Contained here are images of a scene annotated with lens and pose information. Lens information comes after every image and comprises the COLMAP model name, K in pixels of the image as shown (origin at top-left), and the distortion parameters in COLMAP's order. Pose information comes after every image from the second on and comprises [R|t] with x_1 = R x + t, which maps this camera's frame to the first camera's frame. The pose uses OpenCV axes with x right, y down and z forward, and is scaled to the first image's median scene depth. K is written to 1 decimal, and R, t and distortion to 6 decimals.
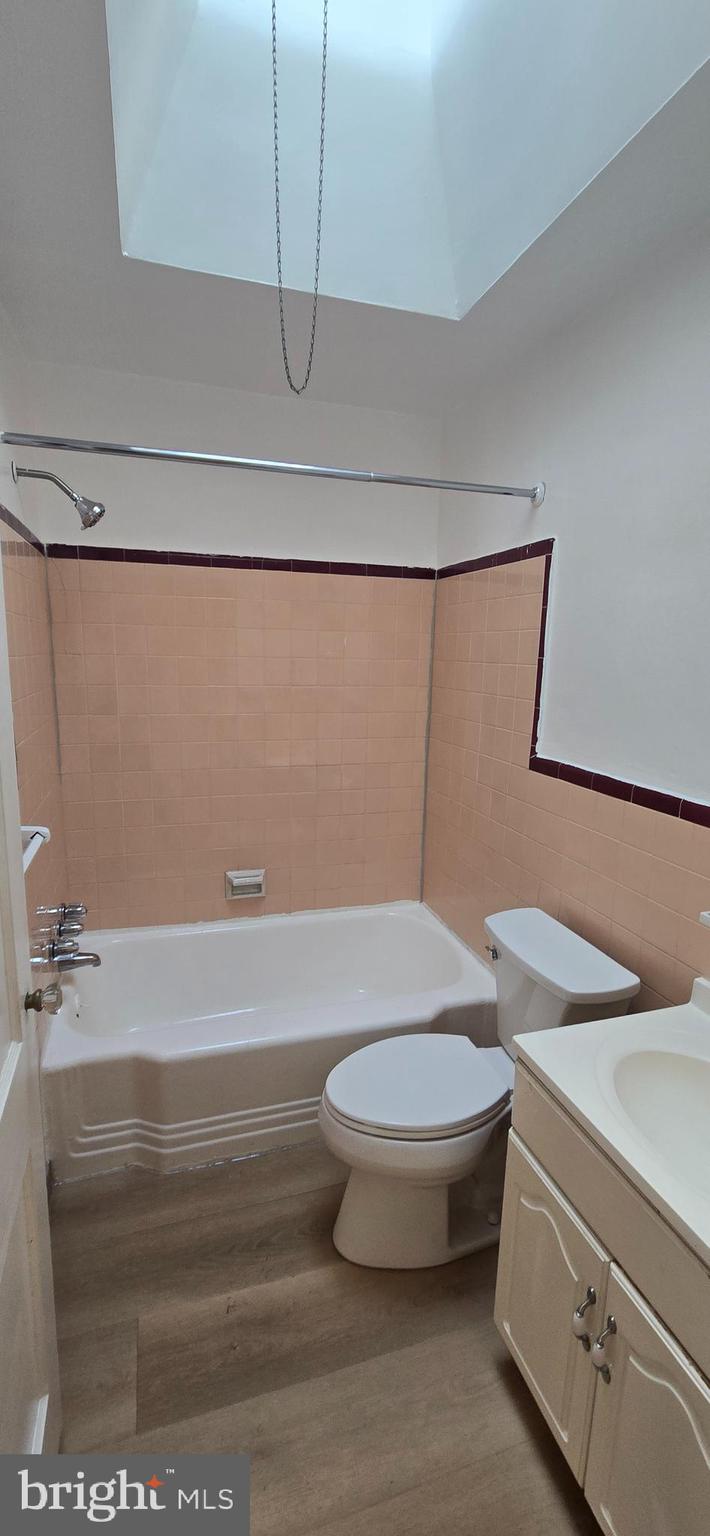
lens RADIAL K [[626.0, 0, 349.8], [0, 626.0, 769.6], [0, 0, 1]] dist [0.001073, 0.000070]
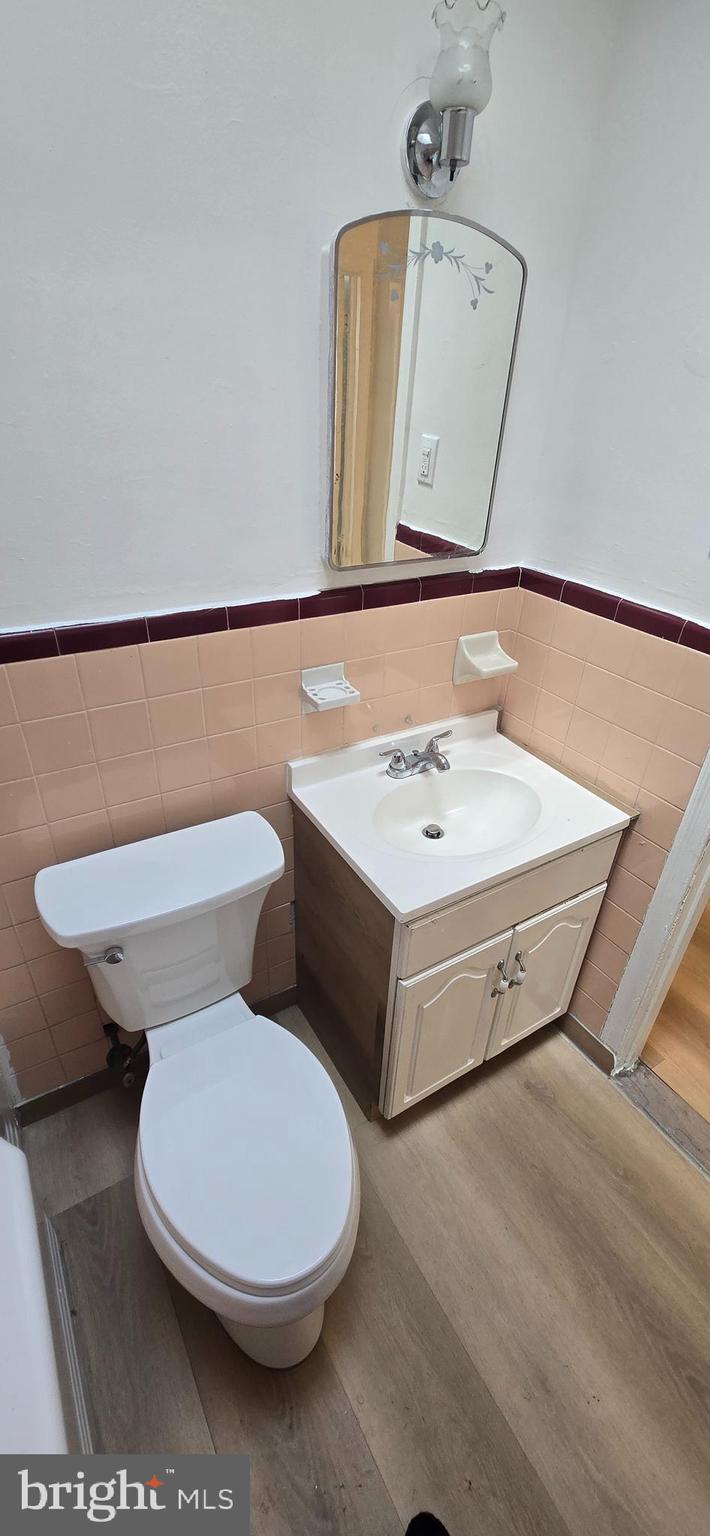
lens RADIAL K [[626.0, 0, 349.8], [0, 626.0, 769.6], [0, 0, 1]] dist [0.001073, 0.000070]
pose [[-0.225006, -0.531994, 0.816305, -0.326857], [0.142759, 0.810747, 0.567722, -0.245545], [-0.963842, 0.244276, -0.106476, 1.060551]]
